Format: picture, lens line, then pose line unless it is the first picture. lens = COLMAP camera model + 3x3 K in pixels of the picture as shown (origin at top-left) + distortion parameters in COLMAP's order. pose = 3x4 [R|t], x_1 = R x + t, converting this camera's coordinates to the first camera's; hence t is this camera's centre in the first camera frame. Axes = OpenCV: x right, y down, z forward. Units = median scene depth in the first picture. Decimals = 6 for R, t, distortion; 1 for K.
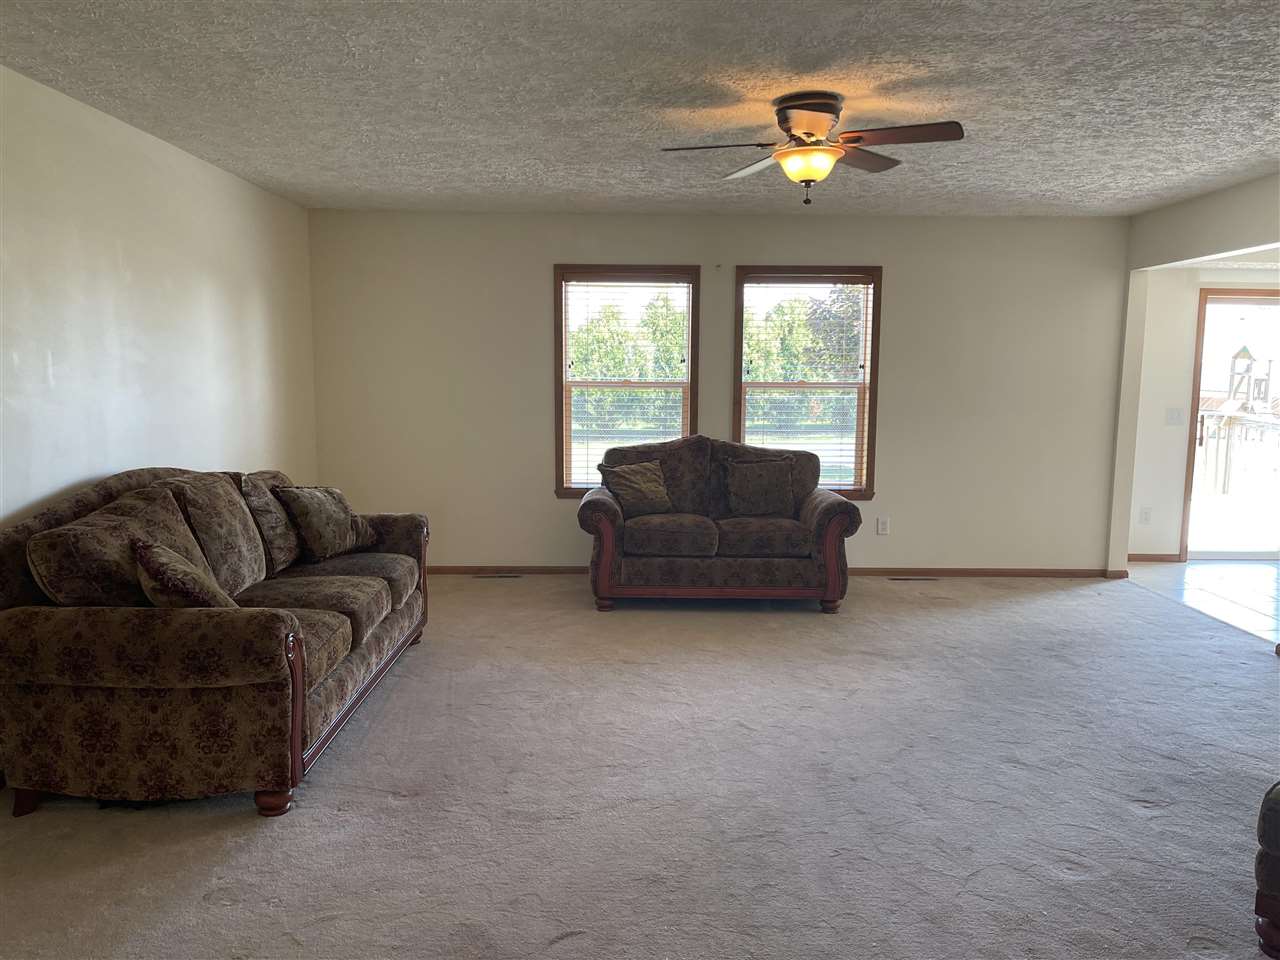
lens RADIAL K [[964.3, 0, 640.0], [0, 964.3, 480.0], [0, 0, 1]] dist [0.076525, -0.084167]
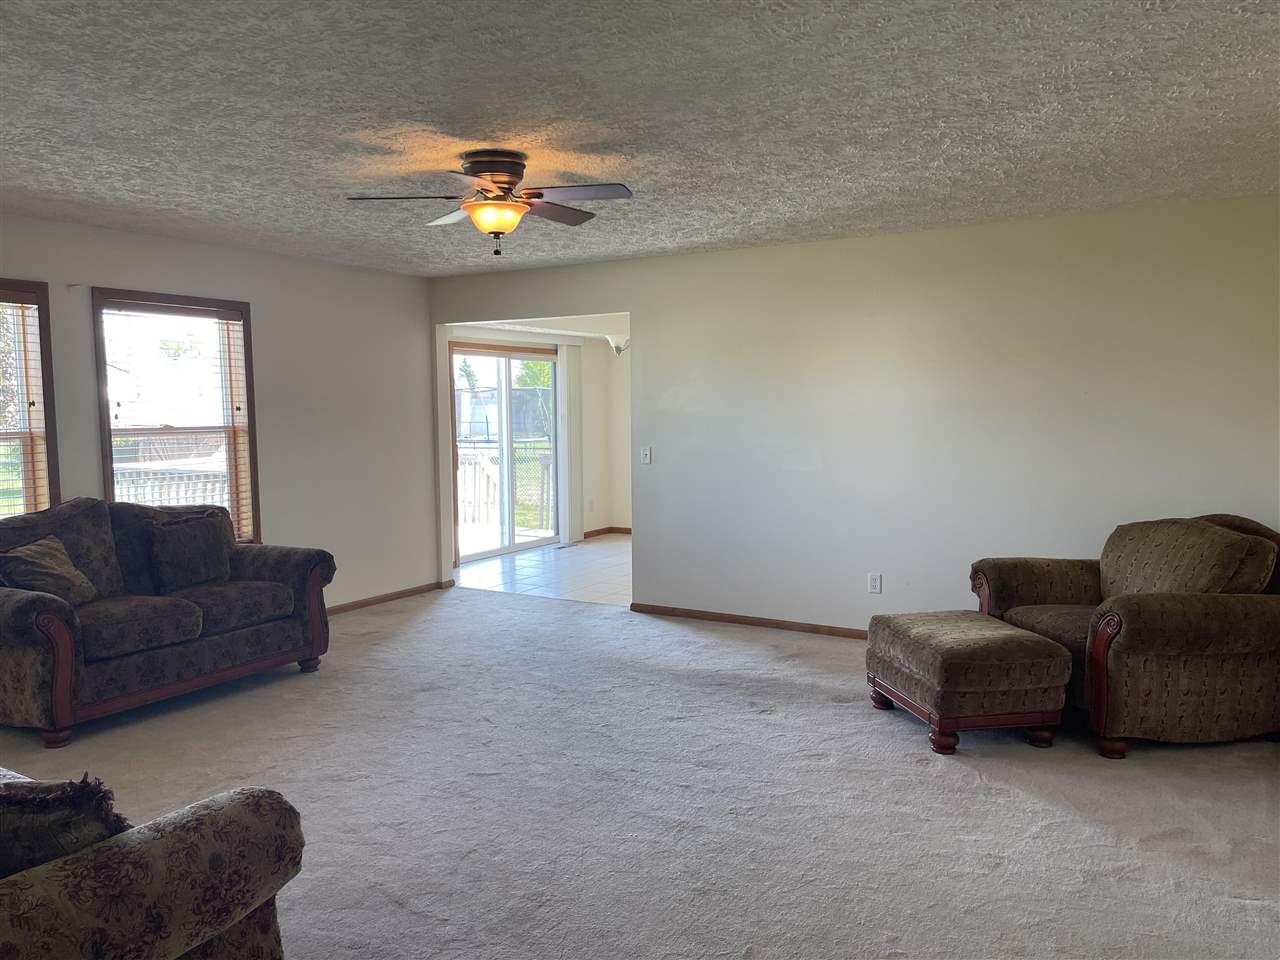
lens RADIAL K [[964.3, 0, 640.0], [0, 964.3, 480.0], [0, 0, 1]] dist [0.076525, -0.084167]
pose [[0.518736, -0.078260, 0.851345, -0.431351], [0.111512, 0.993488, 0.023381, -0.033104], [-0.847631, 0.082806, 0.524085, 0.225585]]
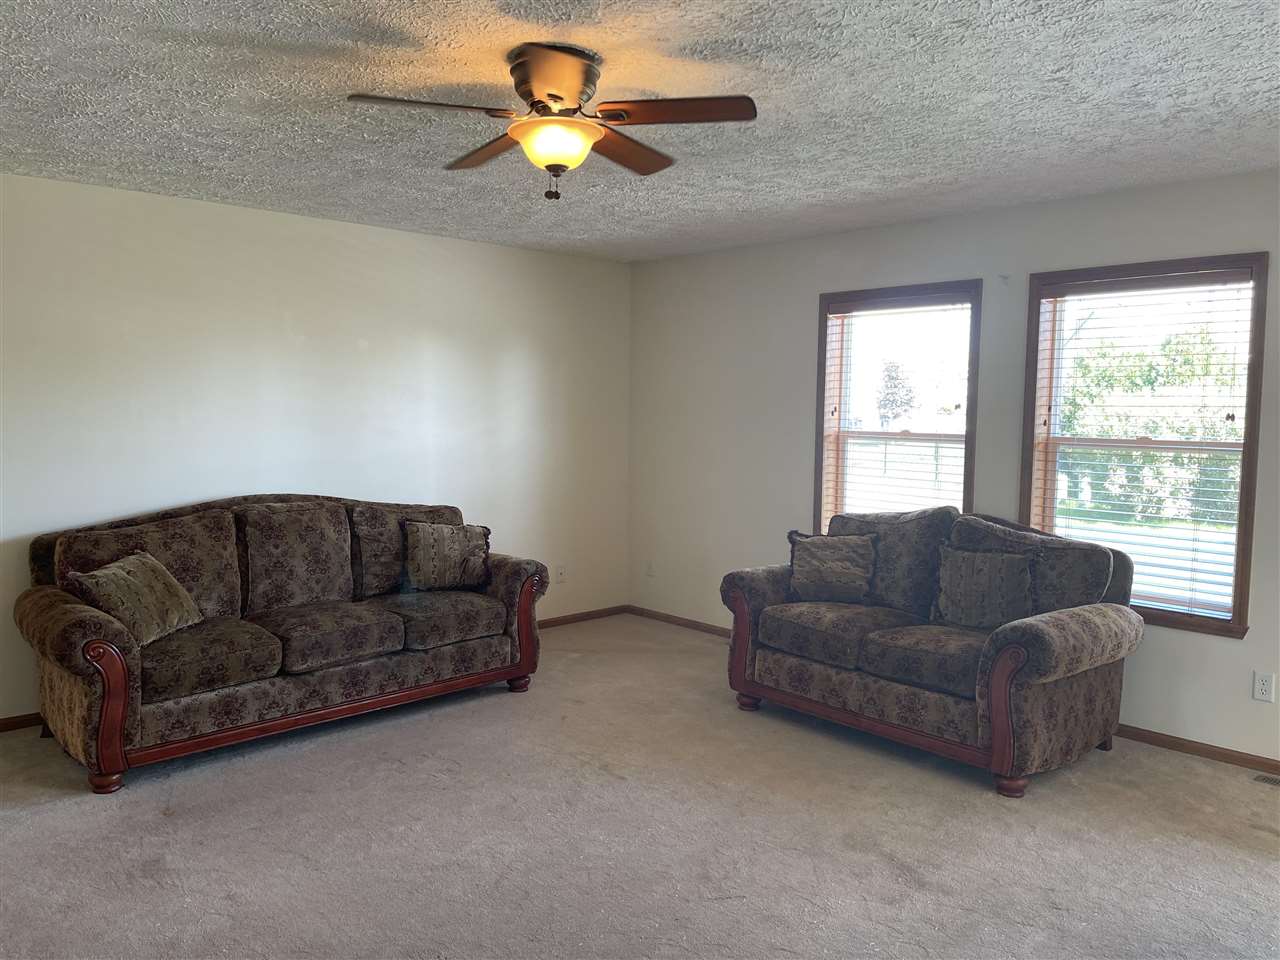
lens RADIAL K [[964.3, 0, 640.0], [0, 964.3, 480.0], [0, 0, 1]] dist [0.076525, -0.084167]
pose [[0.683486, 0.056203, -0.727797, 0.497543], [-0.098357, 0.995030, -0.015530, -0.037266], [0.723307, 0.082198, 0.685617, 0.367624]]
